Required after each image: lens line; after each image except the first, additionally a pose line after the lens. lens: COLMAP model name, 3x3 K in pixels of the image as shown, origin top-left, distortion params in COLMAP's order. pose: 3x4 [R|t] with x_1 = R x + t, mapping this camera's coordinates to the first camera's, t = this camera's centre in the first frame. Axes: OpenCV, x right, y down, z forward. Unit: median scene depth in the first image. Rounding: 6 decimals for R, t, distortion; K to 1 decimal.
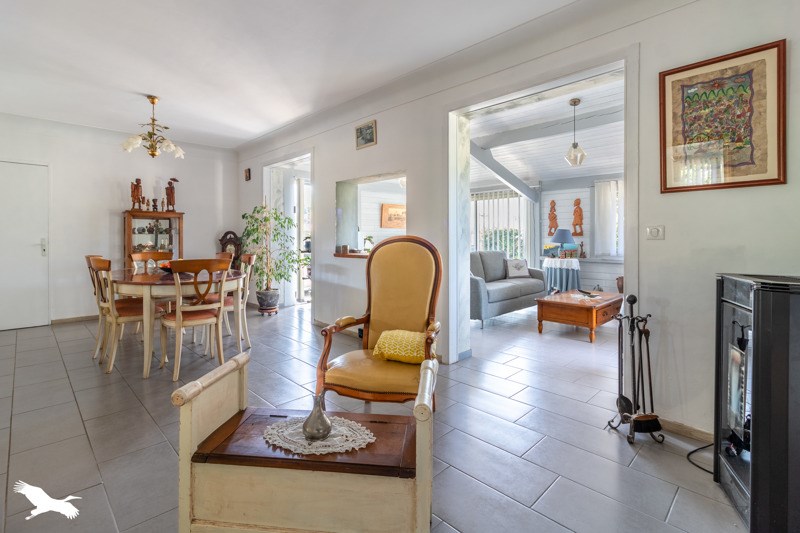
lens RADIAL K [[374.4, 0, 409.3], [0, 374.4, 234.3], [0, 0, 1]] dist [0.001523, 0.000144]
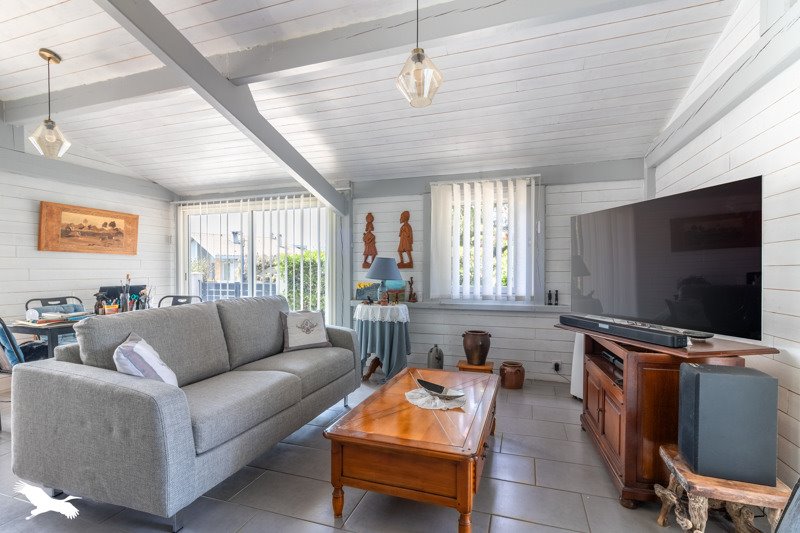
lens RADIAL K [[374.4, 0, 401.9], [0, 374.4, 269.0], [0, 0, 1]] dist [0.001523, 0.000144]
pose [[0.899531, 0.002483, 0.436849, 0.163804], [-0.003811, 0.999990, 0.002164, 0.004230], [-0.436839, -0.003612, 0.899532, 0.427436]]
